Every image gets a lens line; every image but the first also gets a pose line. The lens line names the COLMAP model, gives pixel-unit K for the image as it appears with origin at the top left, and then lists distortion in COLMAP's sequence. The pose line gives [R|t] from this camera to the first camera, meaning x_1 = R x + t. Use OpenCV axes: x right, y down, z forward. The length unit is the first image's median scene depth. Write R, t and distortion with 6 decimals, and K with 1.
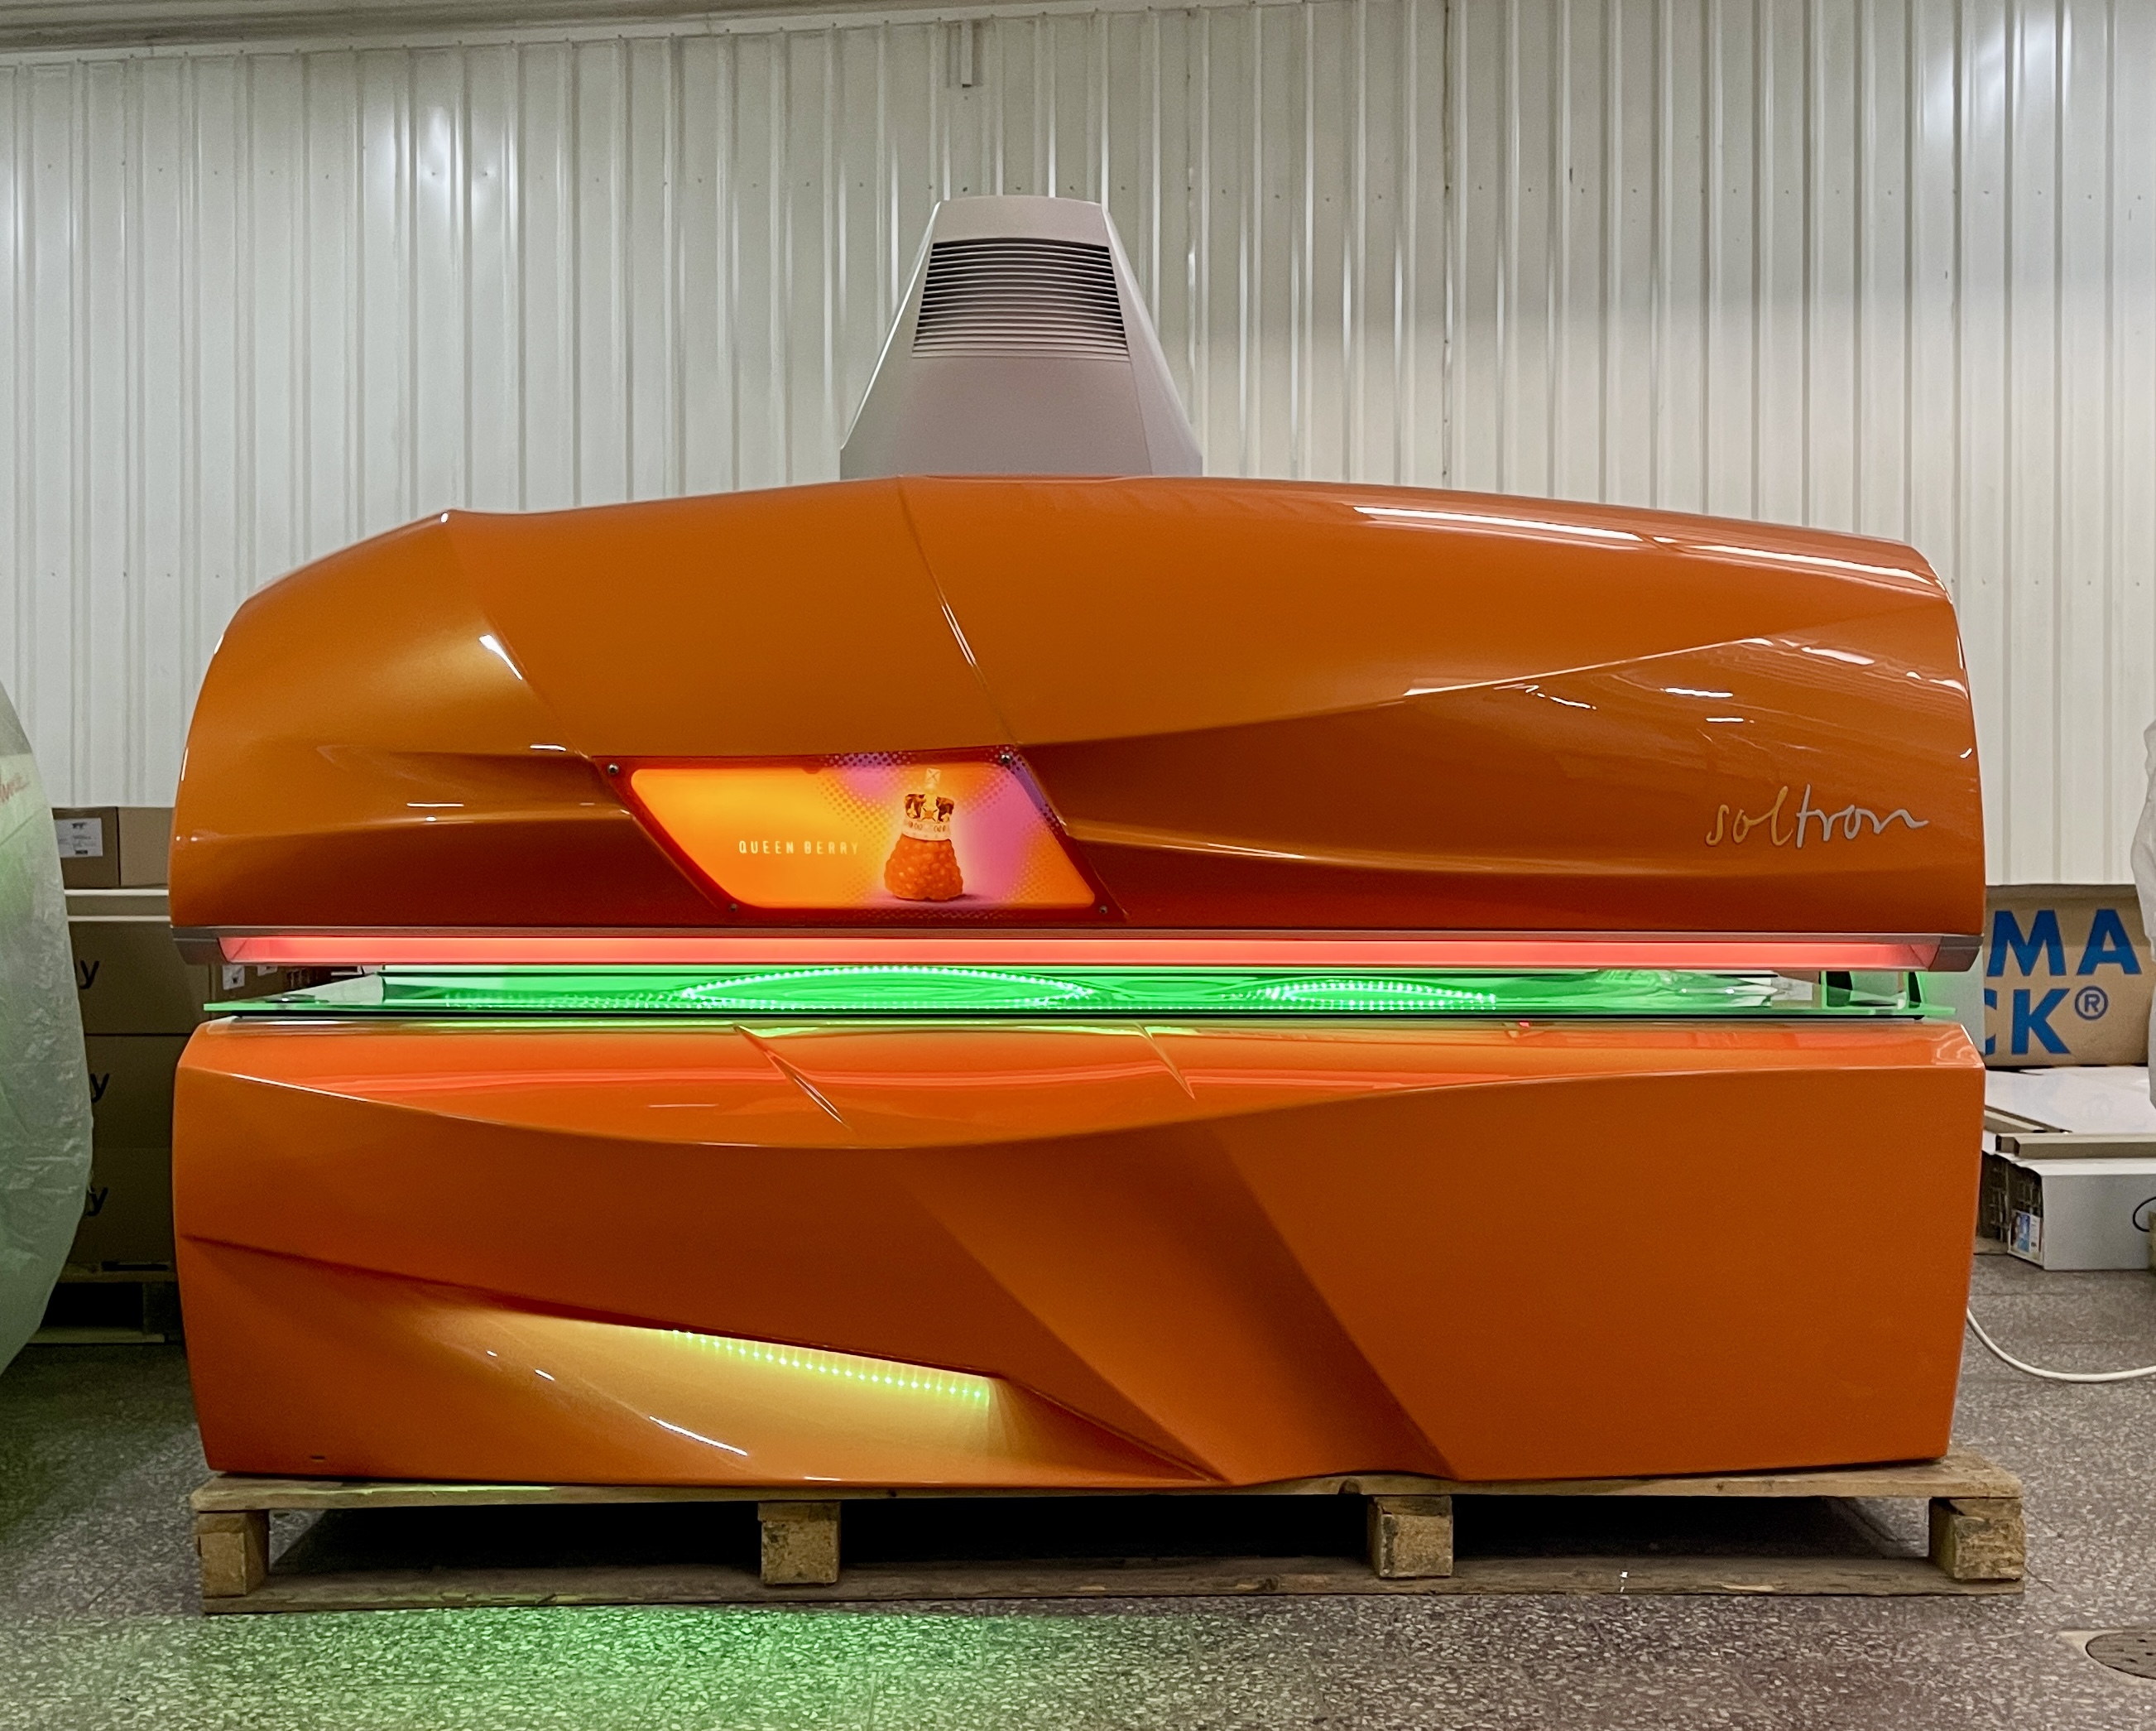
lens RADIAL K [[1707.6, 0, 1144.9], [0, 1707.6, 851.1], [0, 0, 1]] dist [0.048276, -0.041062]
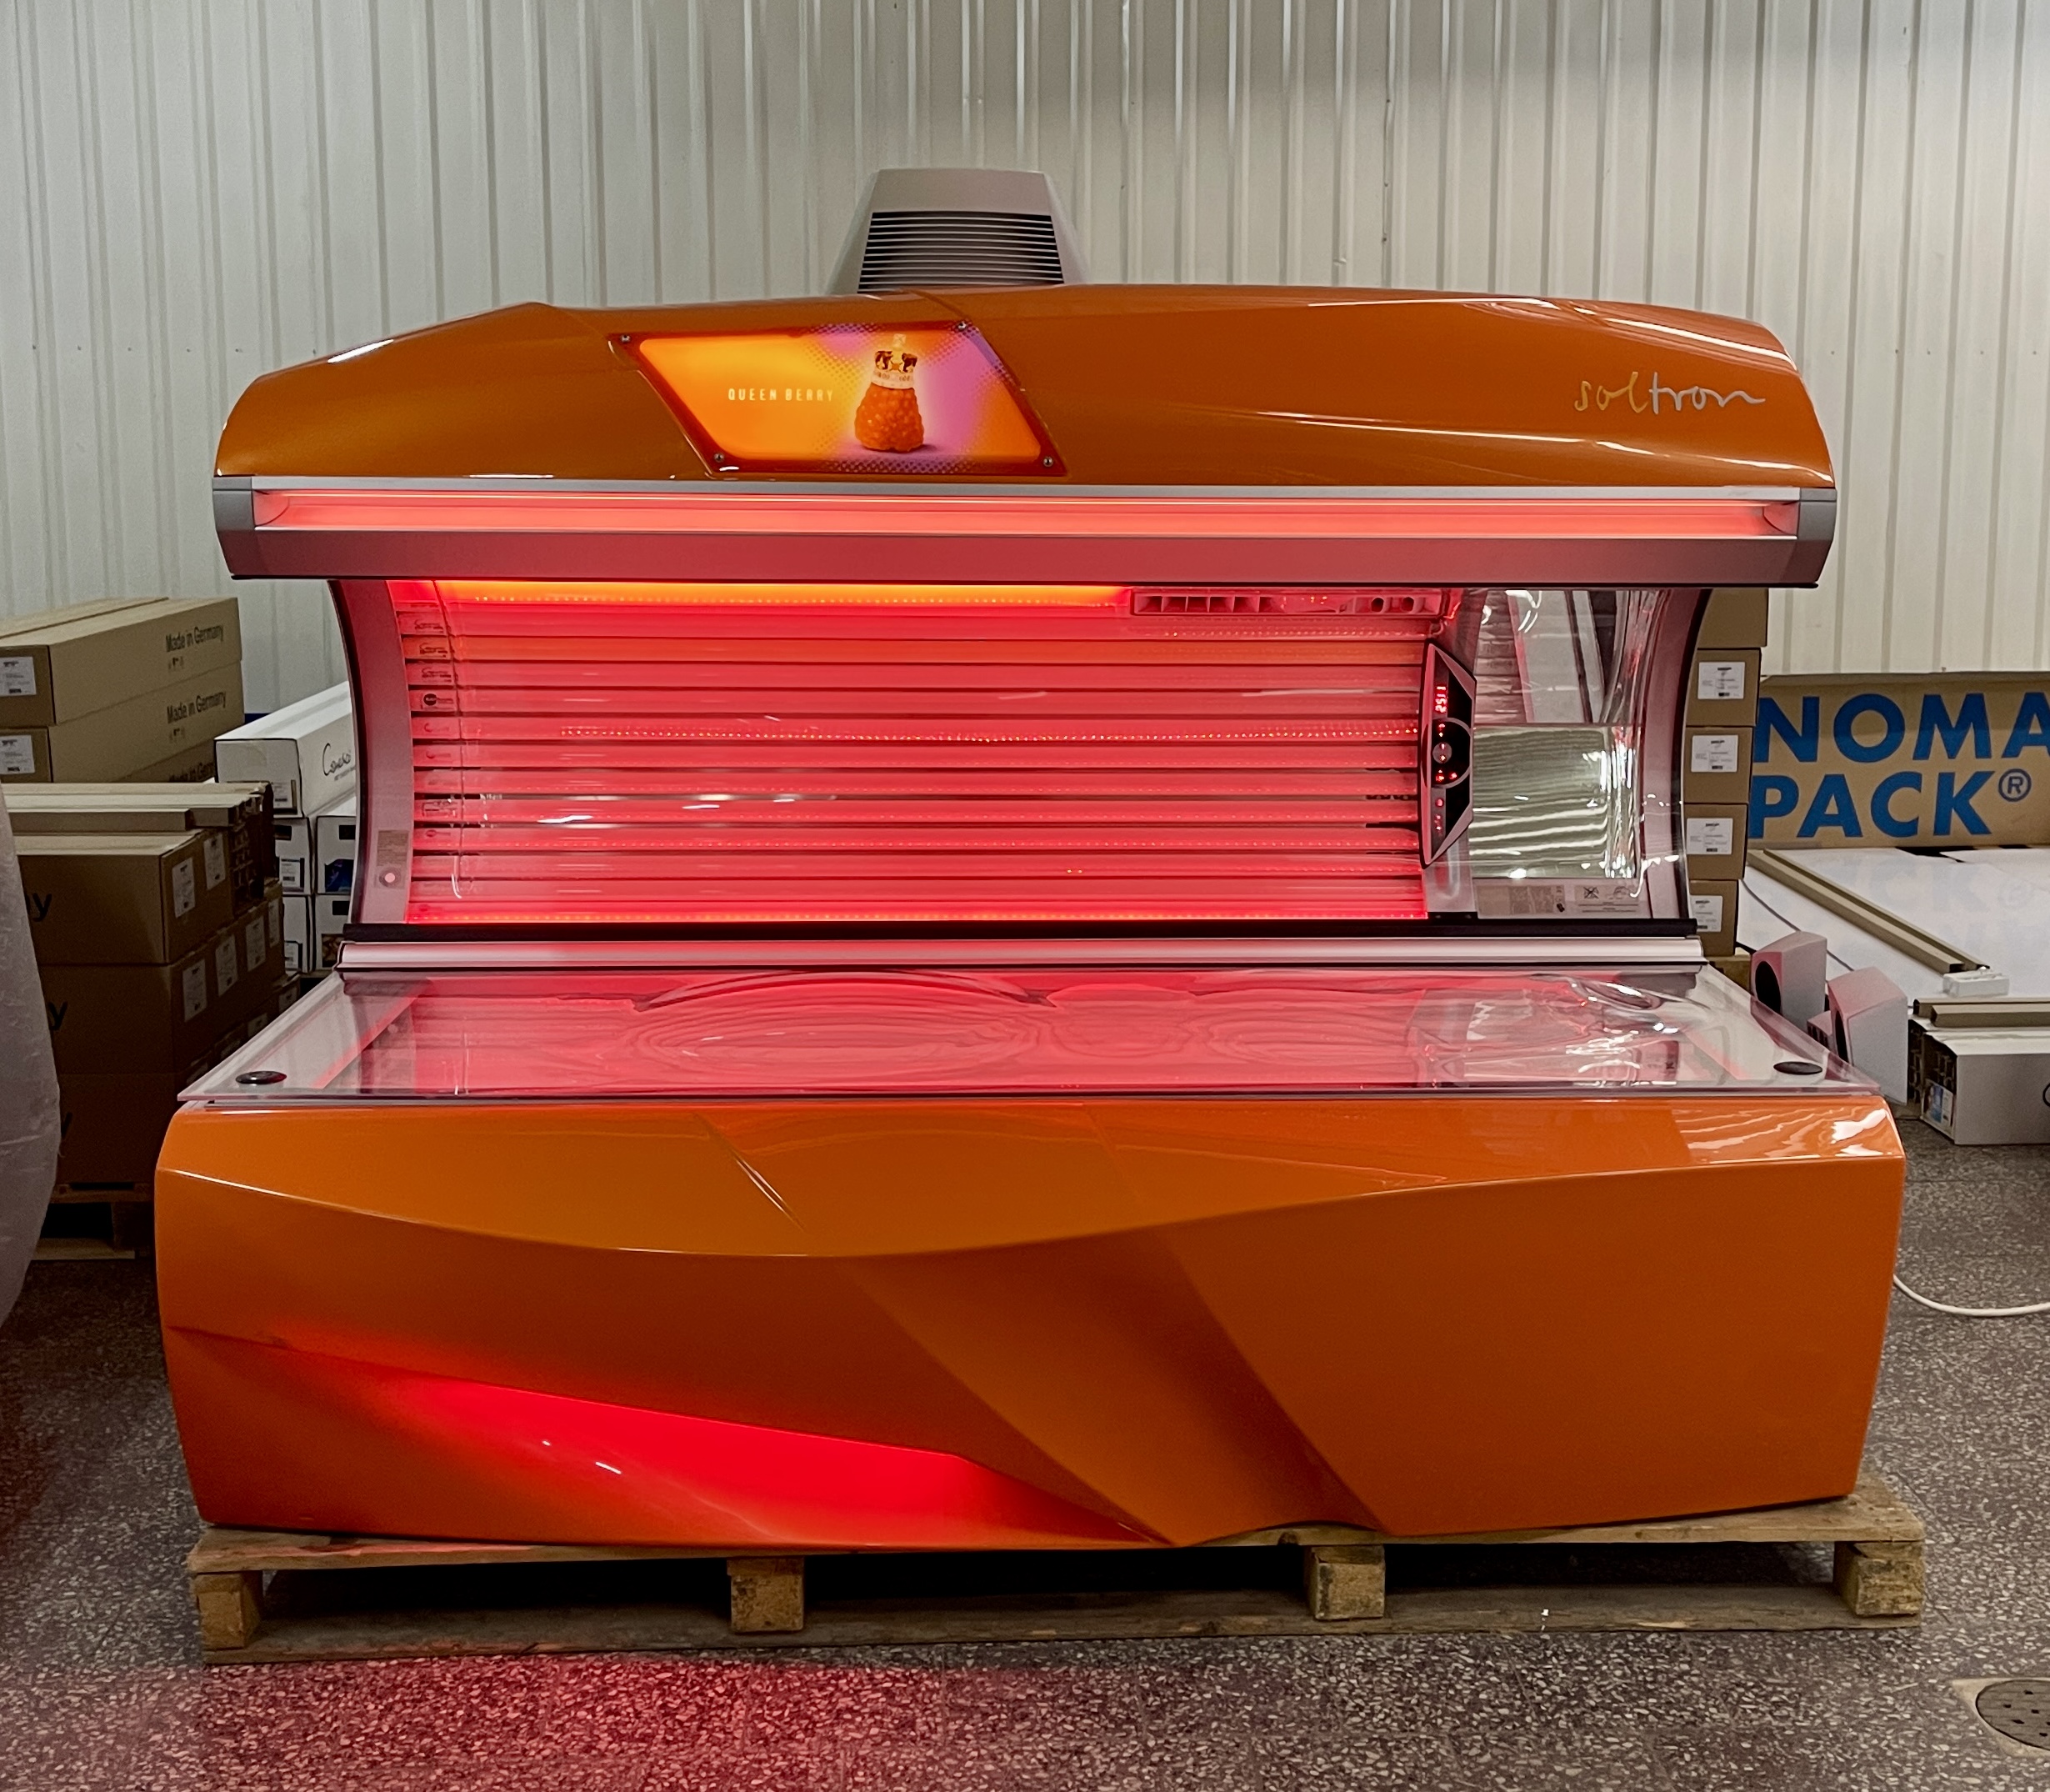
lens RADIAL K [[1719.7, 0, 1083.1], [0, 1719.7, 712.8], [0, 0, 1]] dist [0.034590, -0.020742]
pose [[0.999981, 0.000632, 0.006156, -0.013562], [-0.001190, 0.995854, 0.090958, -0.234180], [-0.006073, -0.090964, 0.995836, -0.010923]]
